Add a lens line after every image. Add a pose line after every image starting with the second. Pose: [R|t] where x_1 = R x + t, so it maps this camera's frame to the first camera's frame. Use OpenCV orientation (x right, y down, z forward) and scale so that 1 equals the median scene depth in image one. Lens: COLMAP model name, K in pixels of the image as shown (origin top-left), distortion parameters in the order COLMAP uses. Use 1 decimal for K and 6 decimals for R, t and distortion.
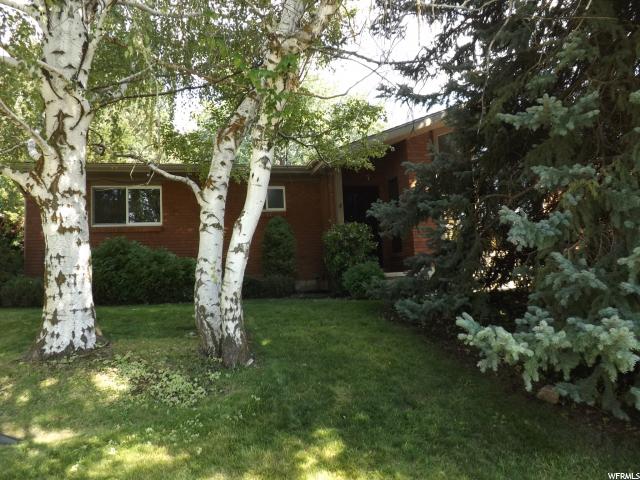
lens RADIAL K [[466.5, 0, 320.0], [0, 466.5, 240.0], [0, 0, 1]] dist [-0.037794, 0.000205]
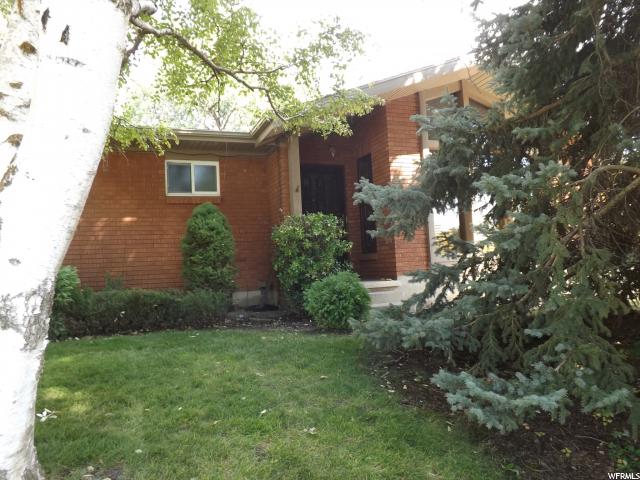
lens RADIAL K [[466.5, 0, 320.0], [0, 466.5, 240.0], [0, 0, 1]] dist [-0.037794, 0.000205]
pose [[0.991733, 0.007237, 0.128113, -0.013381], [-0.009995, 0.999732, 0.020893, -0.012402], [-0.127927, -0.022001, 0.991540, 0.311993]]
